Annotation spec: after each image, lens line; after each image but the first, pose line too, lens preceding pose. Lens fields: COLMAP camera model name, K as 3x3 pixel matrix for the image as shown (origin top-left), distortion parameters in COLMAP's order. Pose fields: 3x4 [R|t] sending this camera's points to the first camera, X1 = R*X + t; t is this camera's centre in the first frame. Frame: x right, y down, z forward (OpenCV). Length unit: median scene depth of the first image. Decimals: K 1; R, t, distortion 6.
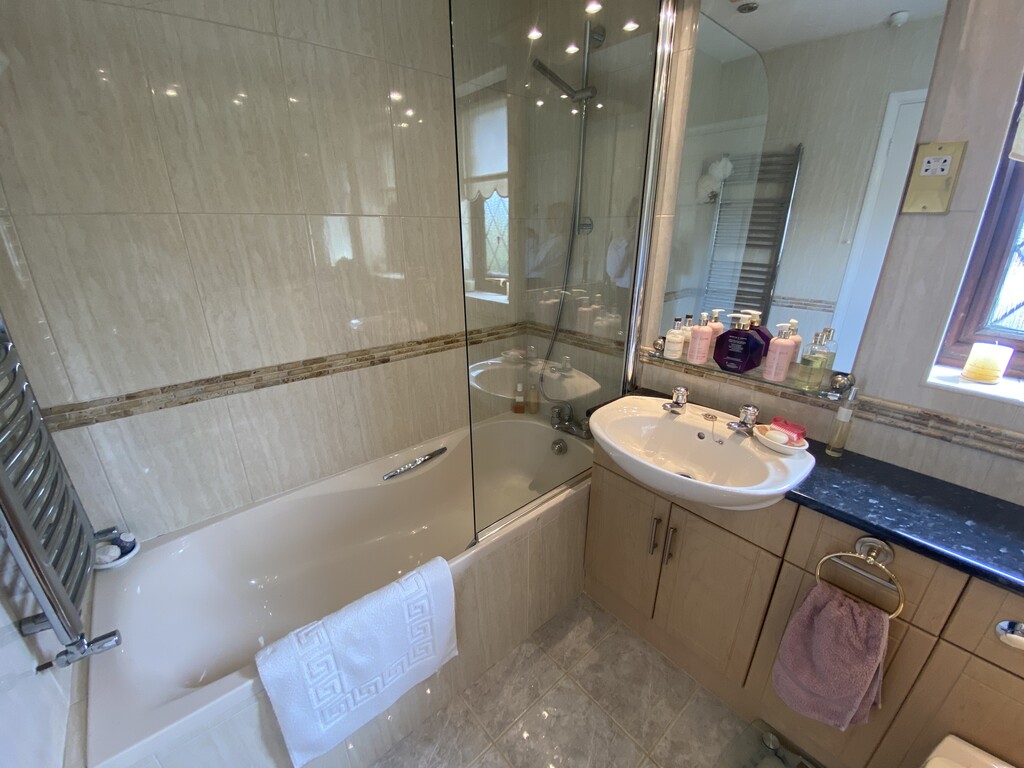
lens RADIAL K [[415.5, 0, 512.0], [0, 415.5, 384.0], [0, 0, 1]] dist [0.040169, -0.028125]
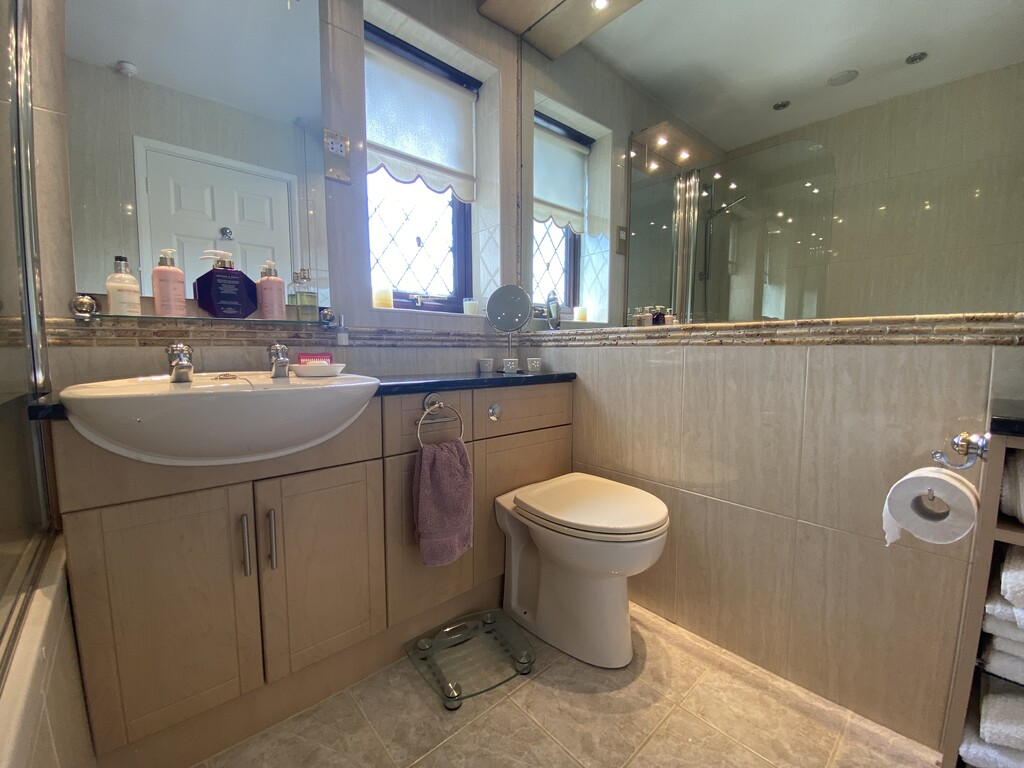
lens RADIAL K [[415.5, 0, 512.0], [0, 415.5, 384.0], [0, 0, 1]] dist [0.040169, -0.028125]
pose [[-0.030303, -0.069034, 0.997154, -0.415314], [0.352111, 0.932925, 0.075287, 0.274540], [-0.935467, 0.353391, -0.003963, 0.628148]]
